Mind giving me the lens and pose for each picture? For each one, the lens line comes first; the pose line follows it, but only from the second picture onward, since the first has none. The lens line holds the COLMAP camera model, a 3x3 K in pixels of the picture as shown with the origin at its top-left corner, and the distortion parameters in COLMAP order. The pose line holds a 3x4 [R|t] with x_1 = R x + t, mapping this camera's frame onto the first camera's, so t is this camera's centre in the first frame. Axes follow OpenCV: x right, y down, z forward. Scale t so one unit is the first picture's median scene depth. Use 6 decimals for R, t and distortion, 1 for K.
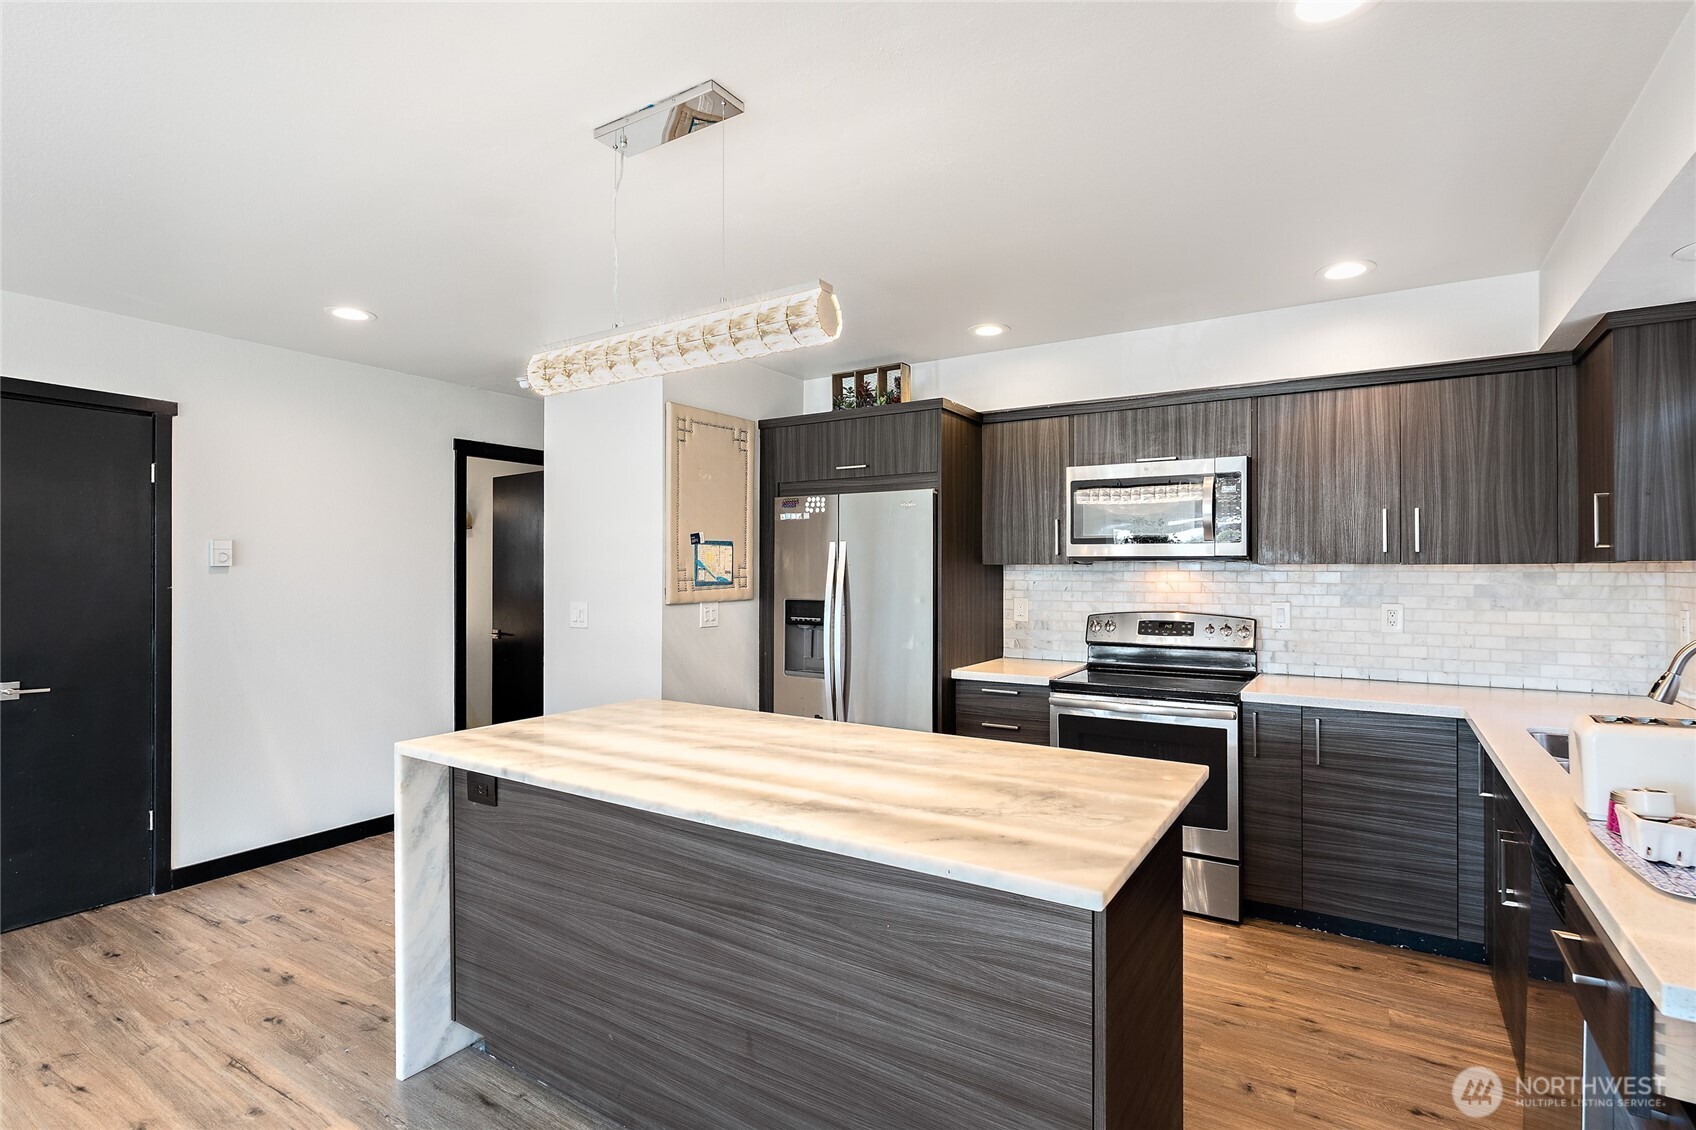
lens RADIAL K [[838.8, 0, 829.9], [0, 838.8, 566.4], [0, 0, 1]] dist [-0.004806, 0.000101]
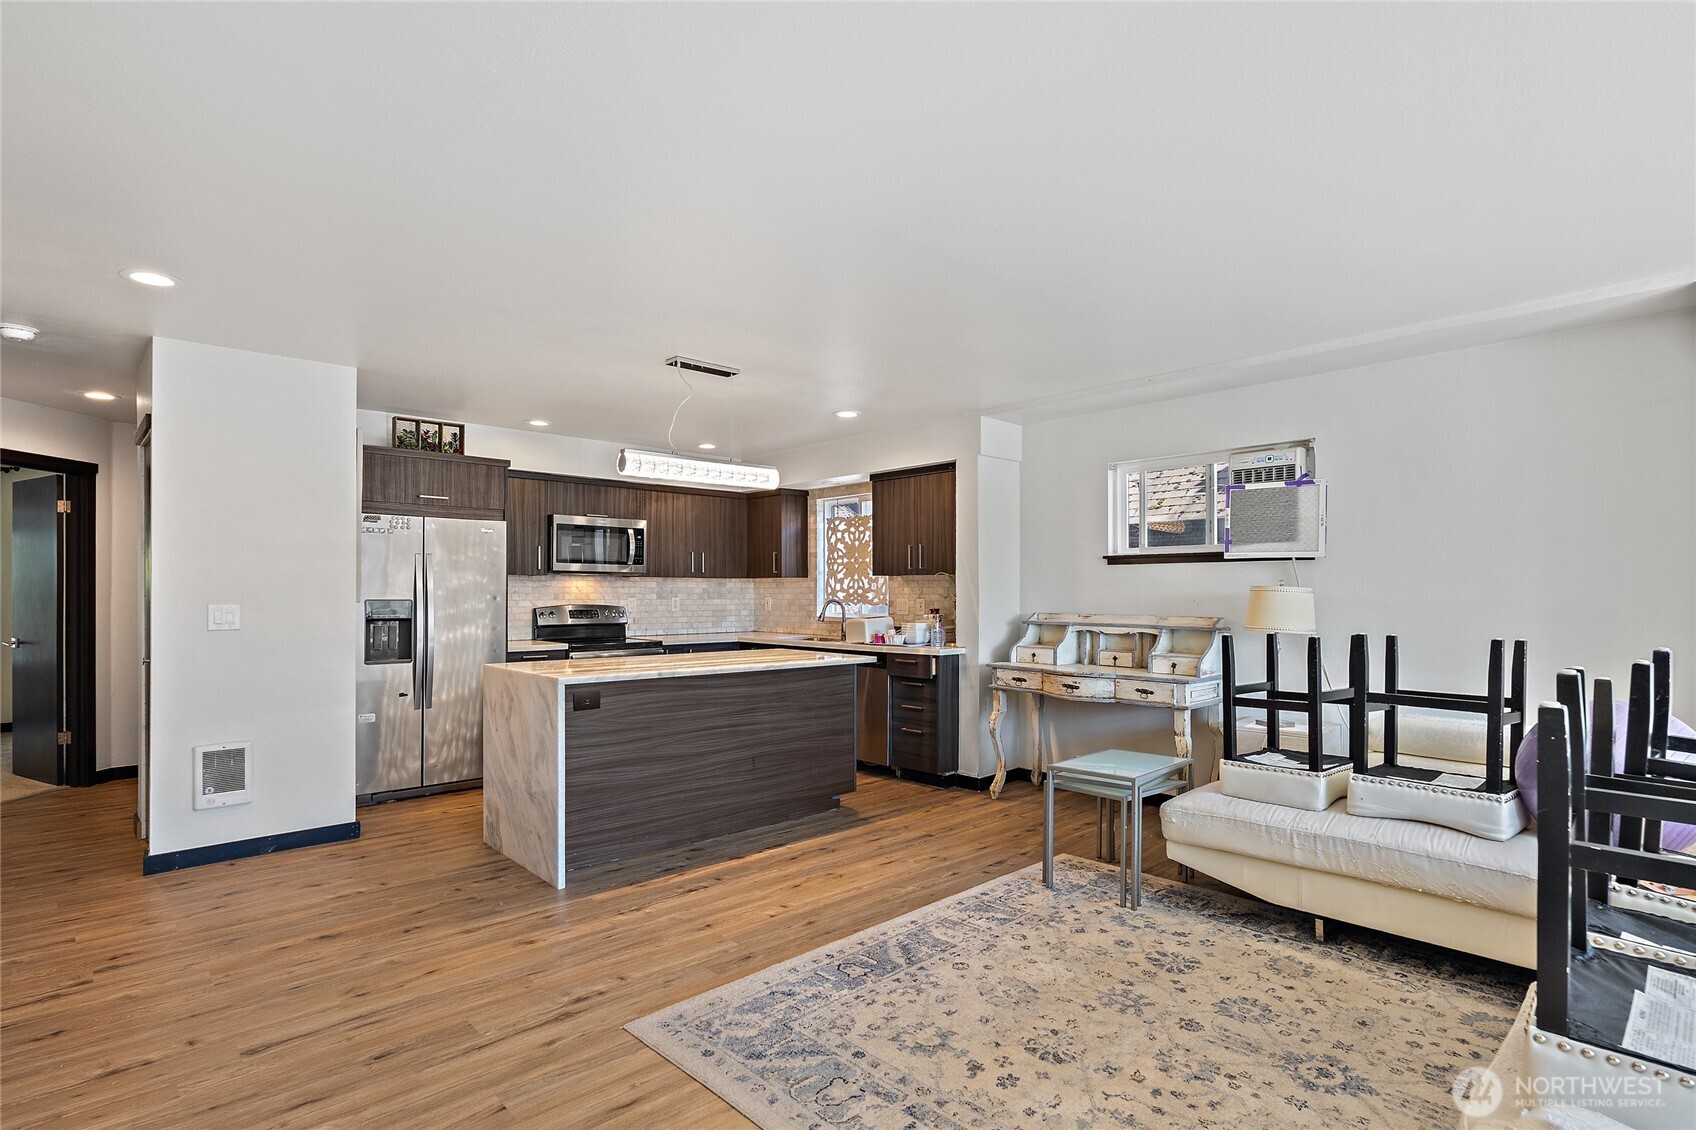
lens RADIAL K [[838.8, 0, 856.1], [0, 838.8, 584.5], [0, 0, 1]] dist [-0.004806, 0.000101]
pose [[0.251582, 0.009425, 0.967790, -1.254341], [-0.001961, 0.999955, -0.009228, 0.032050], [-0.967834, 0.000424, 0.251590, 0.038789]]
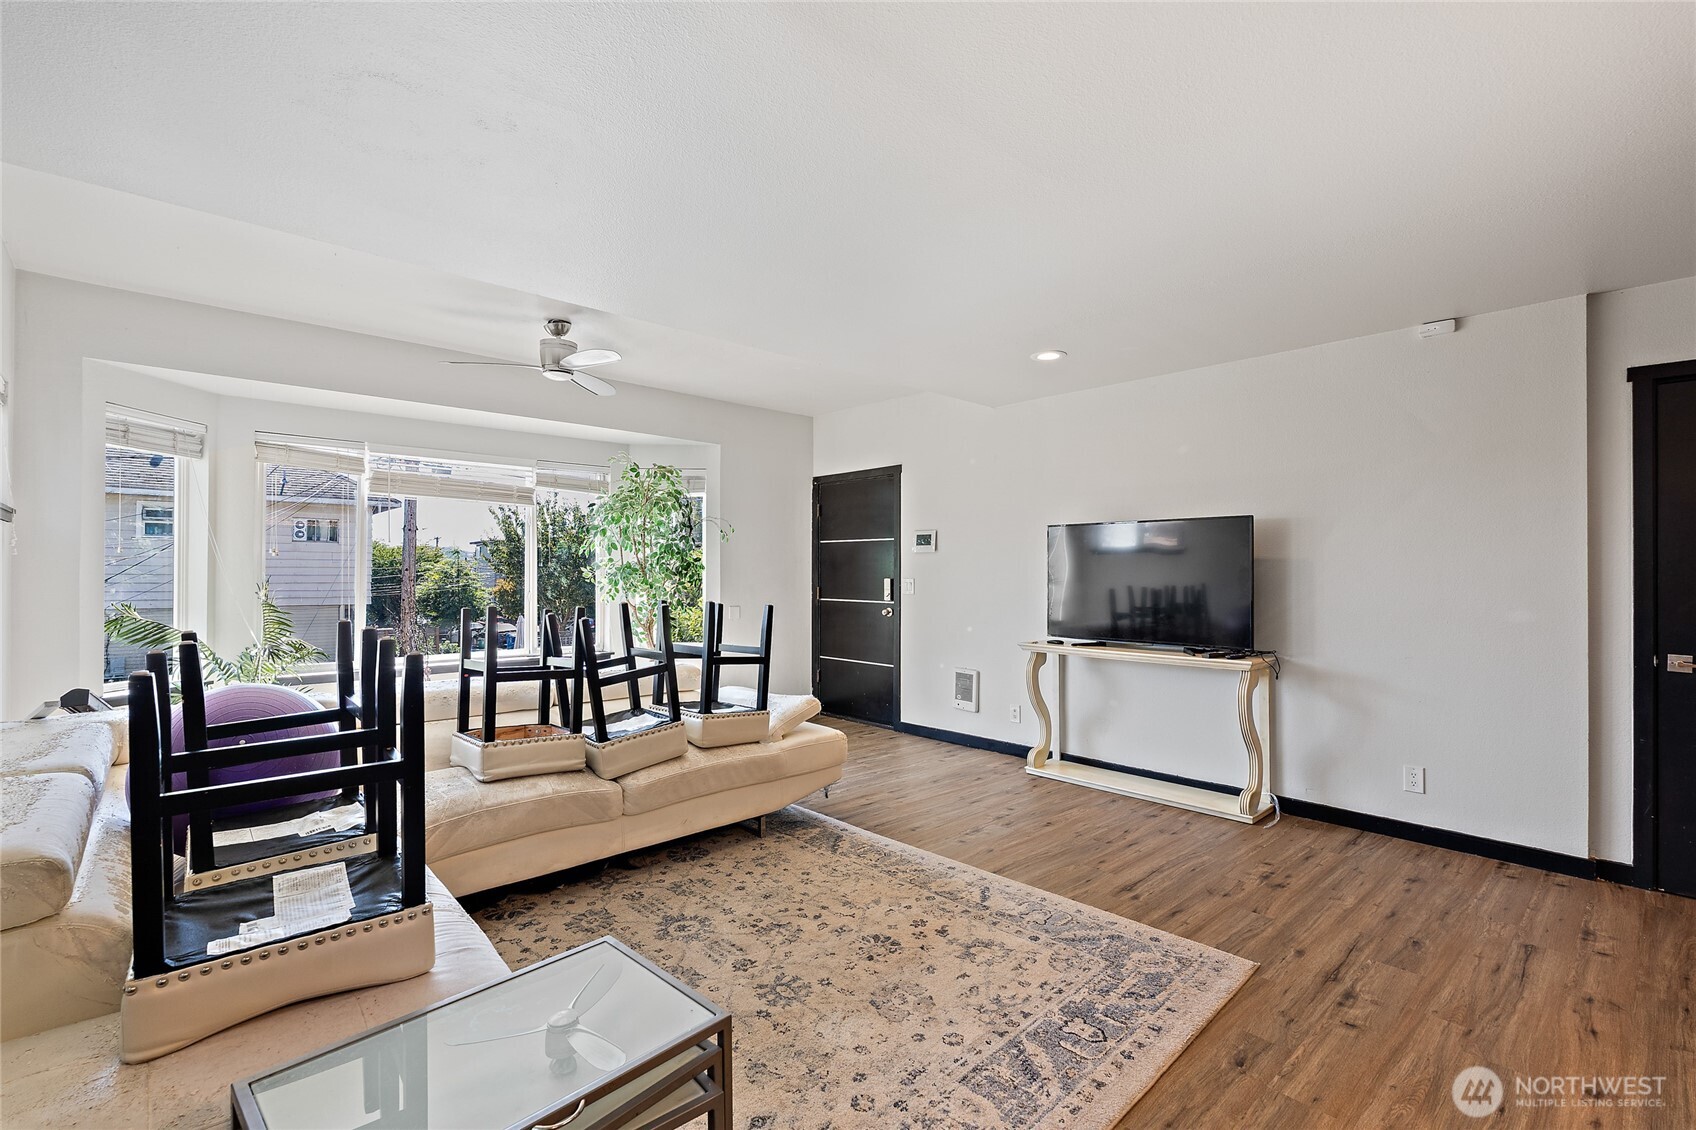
lens RADIAL K [[756.9, 0, 864.7], [0, 756.9, 565.8], [0, 0, 1]] dist [-0.005349, 0.000248]
pose [[-0.243459, -0.005522, -0.969895, 0.154817], [-0.002086, 0.999984, -0.005170, 0.031953], [0.969909, 0.000764, -0.243467, 0.221953]]
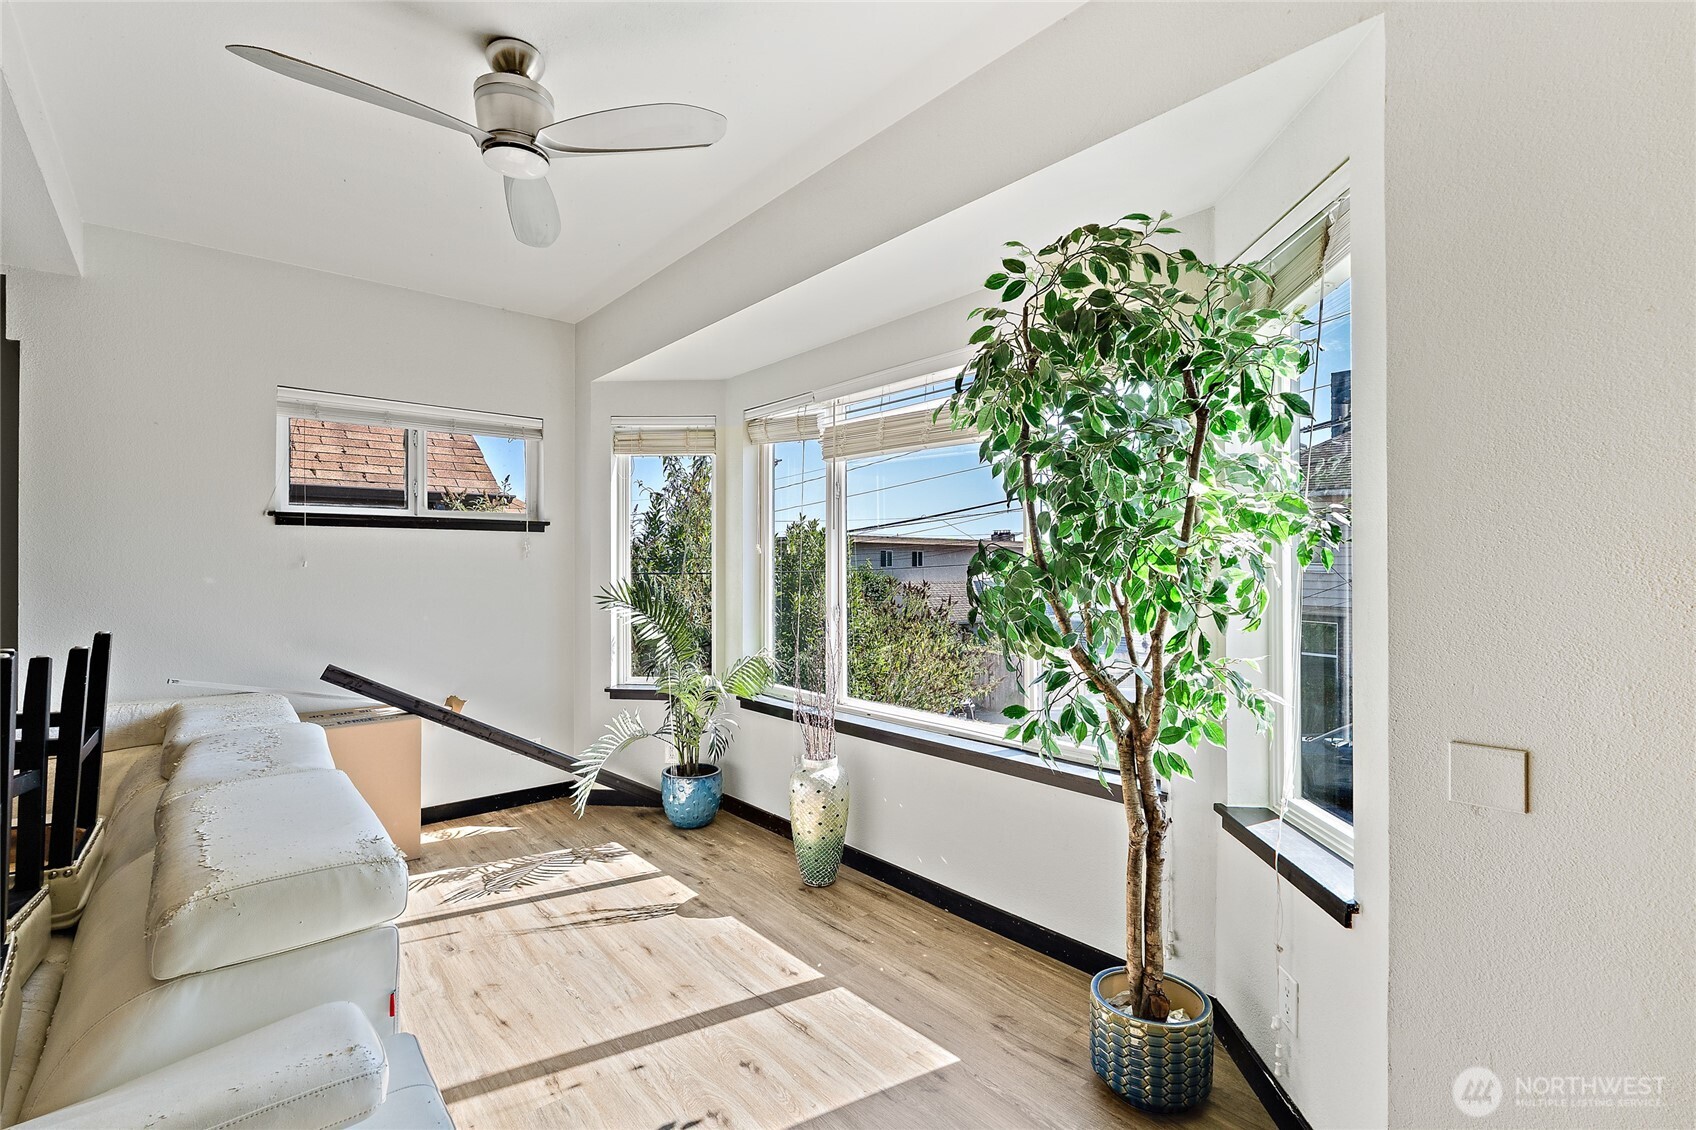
lens RADIAL K [[756.9, 0, 853.1], [0, 756.9, 562.7], [0, 0, 1]] dist [-0.005349, 0.000248]
pose [[-0.955795, 0.007768, 0.293931, -1.321987], [0.005767, 0.999954, -0.007675, 0.032838], [-0.293977, -0.005641, -0.955796, -0.081171]]
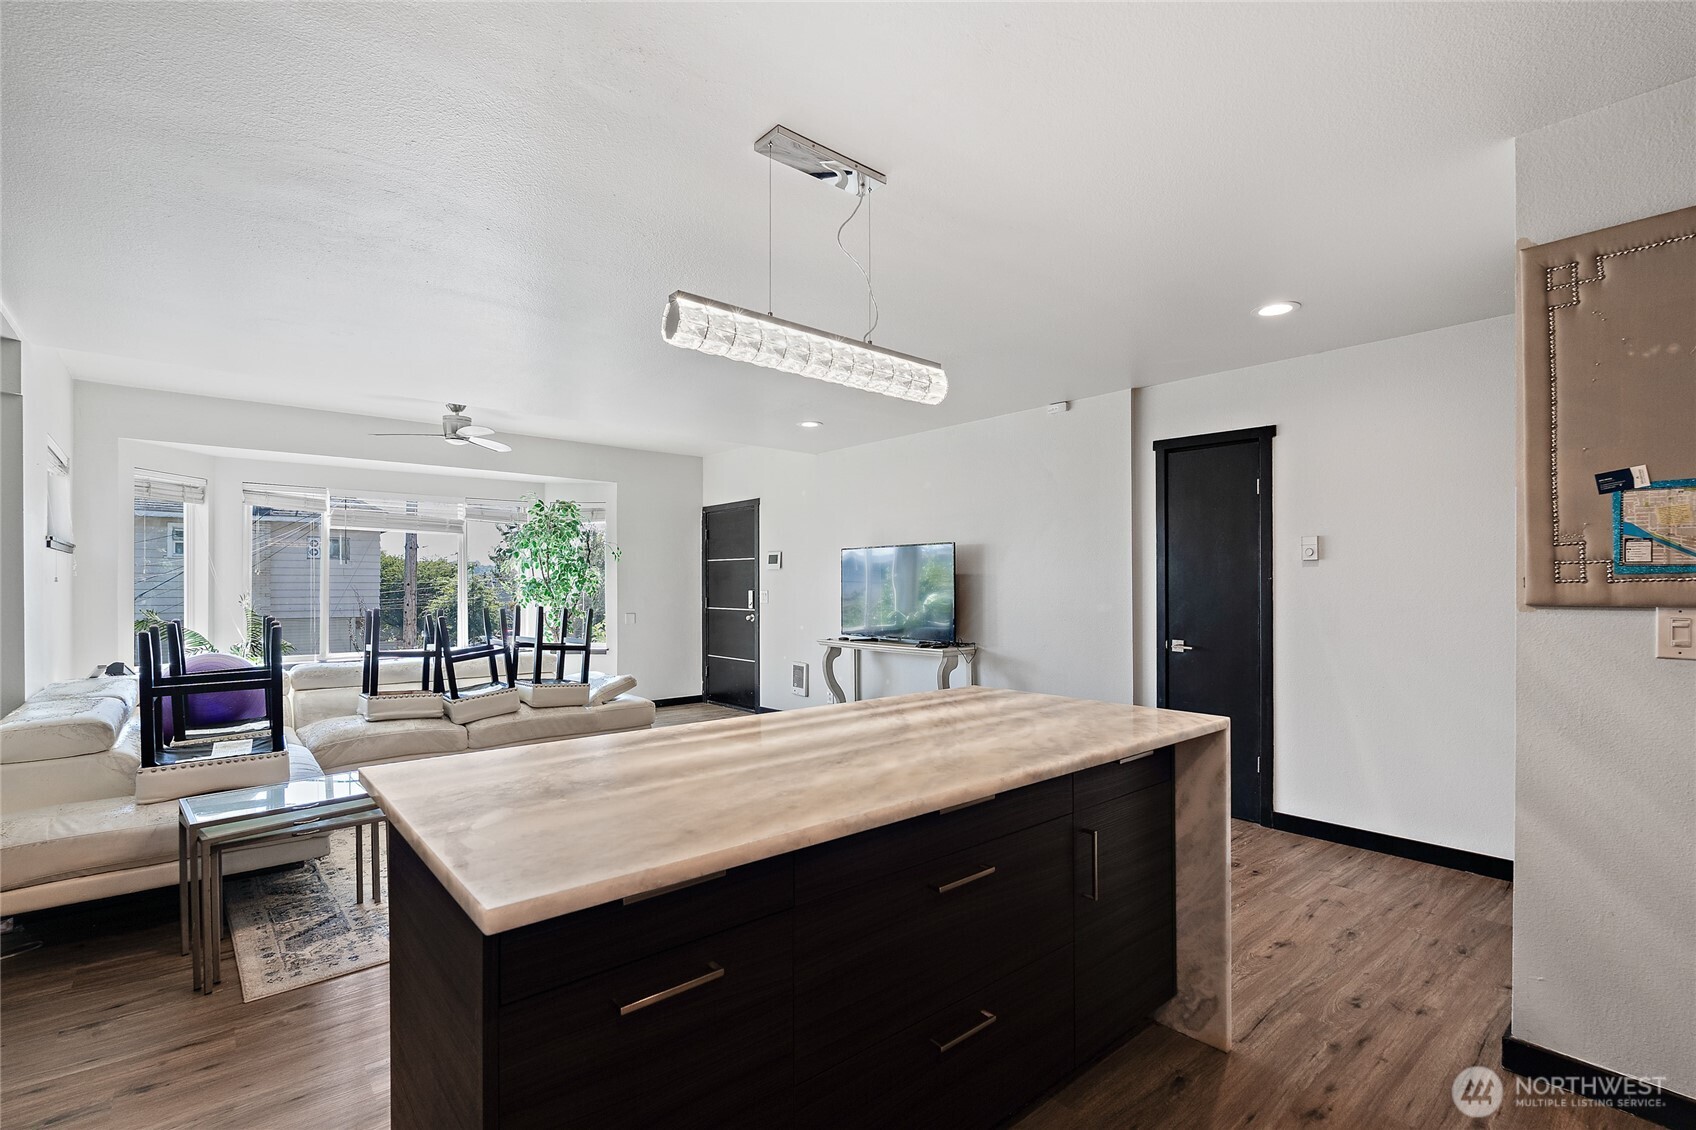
lens RADIAL K [[756.9, 0, 852.0], [0, 756.9, 582.9], [0, 0, 1]] dist [-0.005349, 0.000248]
pose [[-0.276136, 0.000685, -0.961118, 0.455223], [0.002530, 0.999997, -0.000014, 0.031390], [0.961115, -0.002435, -0.276136, 0.750384]]
